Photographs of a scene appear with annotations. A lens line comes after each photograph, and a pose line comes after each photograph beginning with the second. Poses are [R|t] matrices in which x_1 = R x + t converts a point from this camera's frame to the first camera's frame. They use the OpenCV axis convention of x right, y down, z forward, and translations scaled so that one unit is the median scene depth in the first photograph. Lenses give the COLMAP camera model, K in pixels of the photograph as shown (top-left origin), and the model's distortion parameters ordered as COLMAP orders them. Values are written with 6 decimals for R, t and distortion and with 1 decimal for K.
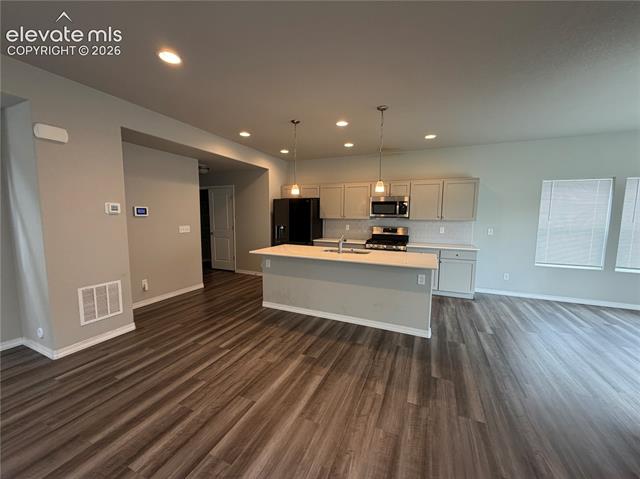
lens RADIAL K [[254.3, 0, 319.0], [0, 254.3, 240.4], [0, 0, 1]] dist [0.001413, -0.000256]
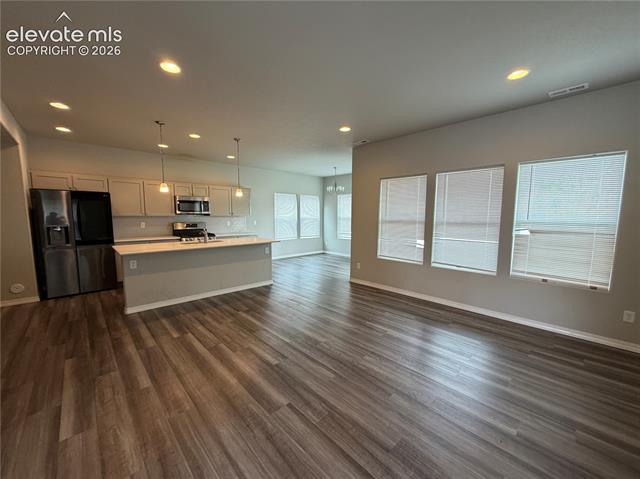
lens RADIAL K [[254.3, 0, 319.5], [0, 254.3, 238.5], [0, 0, 1]] dist [0.001413, -0.000256]
pose [[0.388746, -0.094191, 0.916518, -0.950150], [0.092522, 0.993723, 0.062881, 0.001780], [-0.916688, 0.060354, 0.395020, 0.014447]]
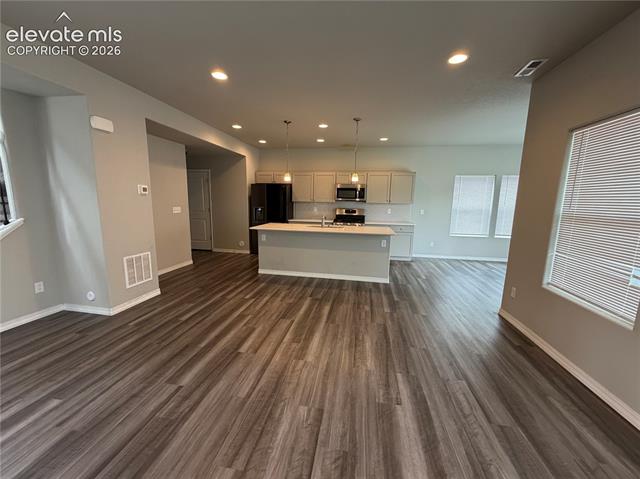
lens RADIAL K [[254.3, 0, 318.9], [0, 254.3, 240.2], [0, 0, 1]] dist [0.001413, -0.000256]
pose [[0.971952, -0.027295, 0.233589, -0.279483], [0.014066, 0.998211, 0.058116, 0.044082], [-0.234757, -0.053200, 0.970597, -0.302105]]
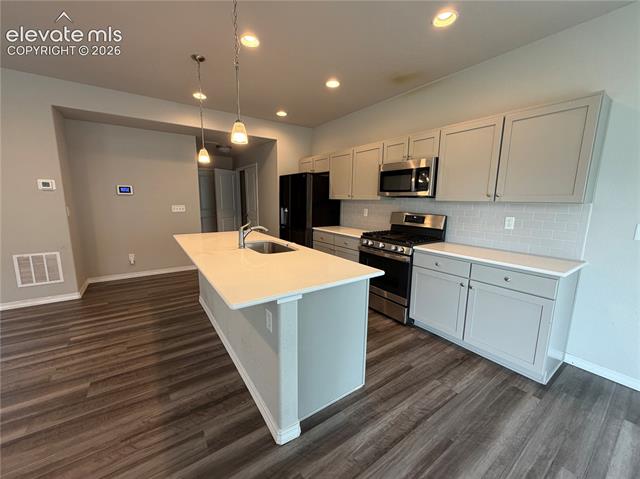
lens RADIAL K [[254.3, 0, 318.5], [0, 254.3, 241.0], [0, 0, 1]] dist [0.001413, -0.000256]
pose [[0.850119, 0.087917, -0.519199, 0.683253], [-0.057712, 0.995580, 0.074088, -0.033176], [0.523418, -0.033020, 0.851436, 0.620759]]
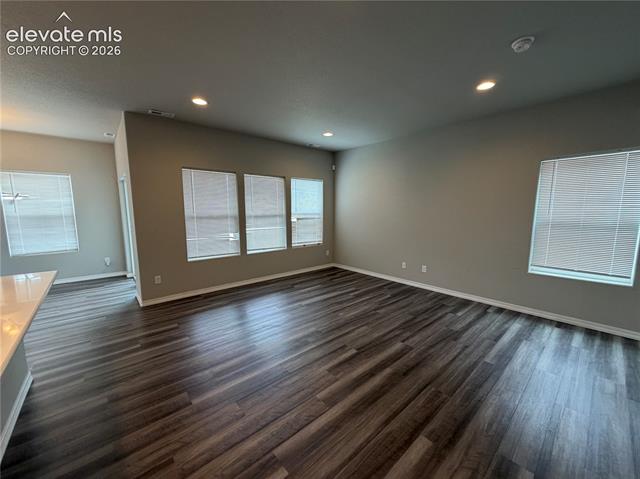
lens RADIAL K [[254.3, 0, 317.9], [0, 254.3, 239.9], [0, 0, 1]] dist [0.001413, -0.000256]
pose [[-0.904618, -0.062622, 0.421598, -0.551612], [0.034842, 0.974973, 0.219577, -0.123381], [-0.424797, 0.213322, -0.879796, 1.158901]]
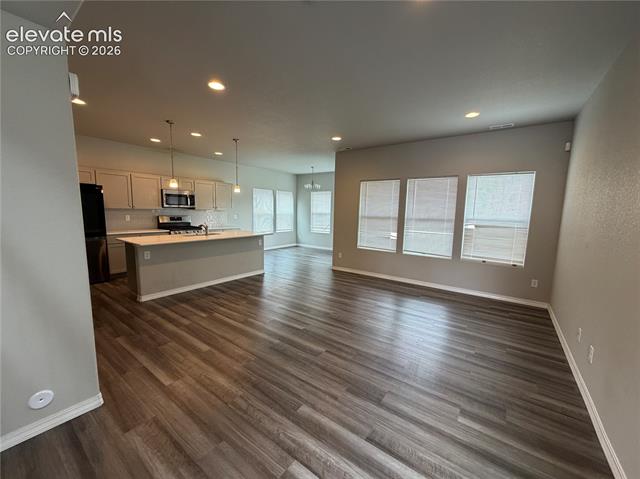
lens RADIAL K [[254.3, 0, 319.4], [0, 254.3, 237.9], [0, 0, 1]] dist [0.001413, -0.000256]
pose [[0.219428, -0.112975, 0.969066, -1.225347], [0.079419, 0.992045, 0.097670, -0.022982], [-0.972391, 0.055531, 0.226654, 0.157775]]
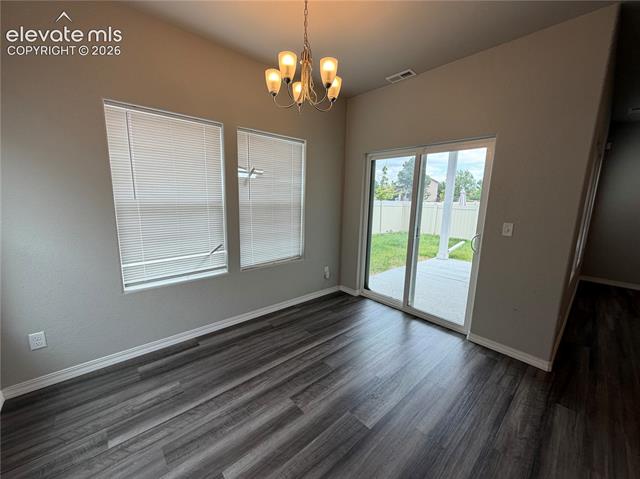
lens RADIAL K [[254.3, 0, 319.6], [0, 254.3, 240.4], [0, 0, 1]] dist [0.001413, -0.000256]
pose [[-0.908449, -0.096321, 0.406746, 1.001286], [0.013436, 0.965856, 0.258730, -0.104956], [-0.417779, 0.240508, -0.876137, 1.296605]]
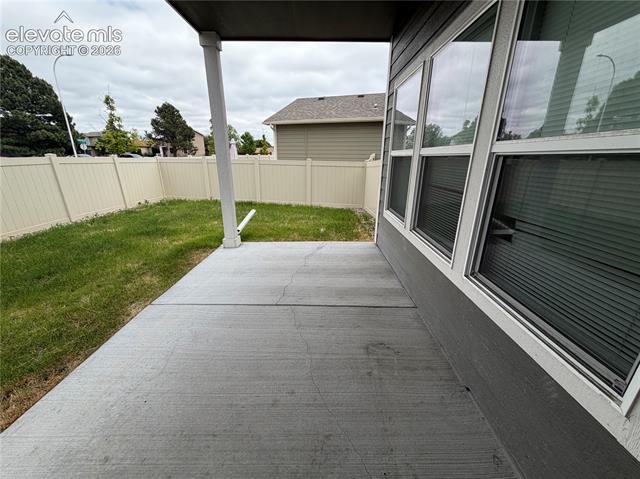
lens RADIAL K [[254.3, 0, 321.6], [0, 254.3, 239.3], [0, 0, 1]] dist [0.001413, -0.000256]
pose [[-0.919810, 0.109159, -0.376874, 0.993868], [-0.052288, 0.917851, 0.393466, 0.033609], [0.388864, 0.381620, -0.838541, 0.290875]]
